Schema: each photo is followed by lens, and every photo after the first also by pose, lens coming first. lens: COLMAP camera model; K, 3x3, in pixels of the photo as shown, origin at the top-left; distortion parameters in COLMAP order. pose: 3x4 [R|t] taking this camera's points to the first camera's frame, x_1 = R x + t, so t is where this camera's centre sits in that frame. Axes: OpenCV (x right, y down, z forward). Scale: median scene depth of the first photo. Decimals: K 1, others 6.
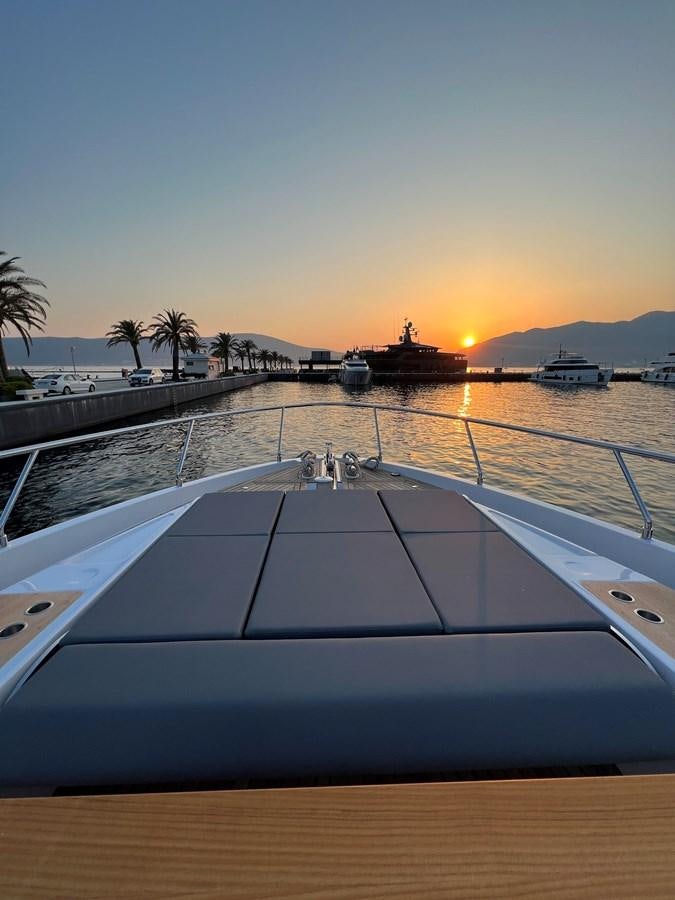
lens RADIAL K [[364.7, 0, 340.8], [0, 364.7, 444.0], [0, 0, 1]] dist [-0.000226, 0.000575]
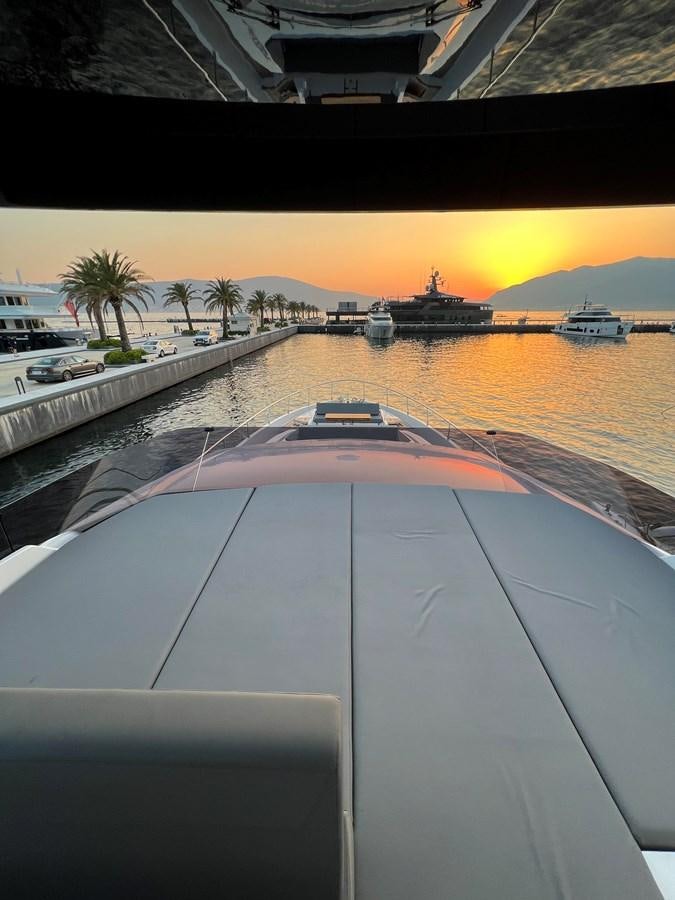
lens RADIAL K [[364.7, 0, 340.8], [0, 364.7, 444.0], [0, 0, 1]] dist [-0.000226, 0.000575]
pose [[0.997509, 0.018103, -0.068179, 0.004515], [-0.008490, 0.990294, 0.138727, -0.001228], [0.070029, -0.137802, 0.987981, -0.094780]]
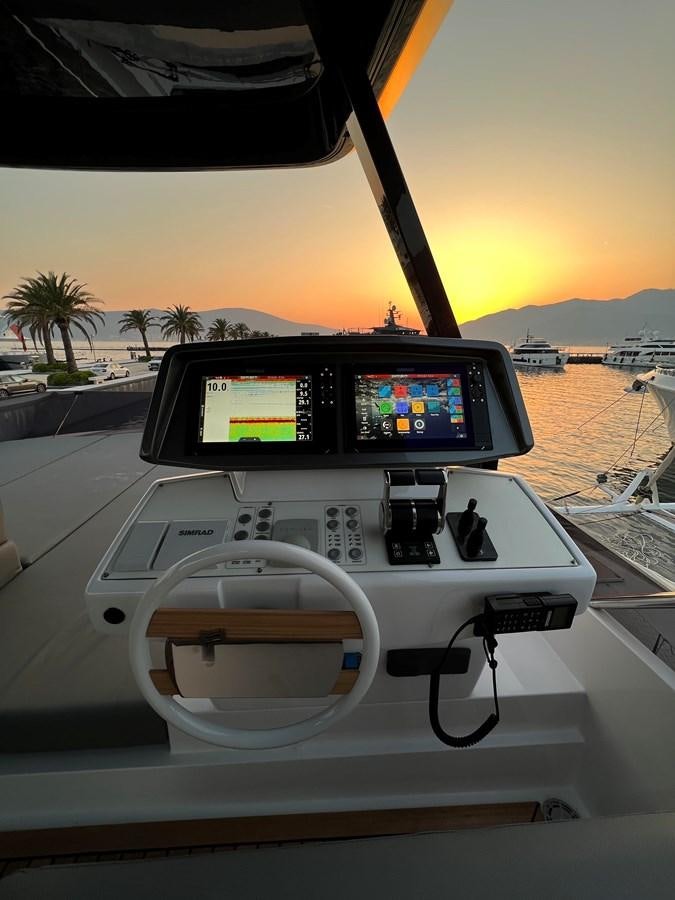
lens RADIAL K [[364.7, 0, 340.8], [0, 364.7, 444.0], [0, 0, 1]] dist [-0.000226, 0.000575]
pose [[0.999791, 0.001506, 0.020400, 0.018044], [-0.002734, 0.998176, 0.060305, 0.005662], [-0.020272, -0.060348, 0.997972, -0.102487]]
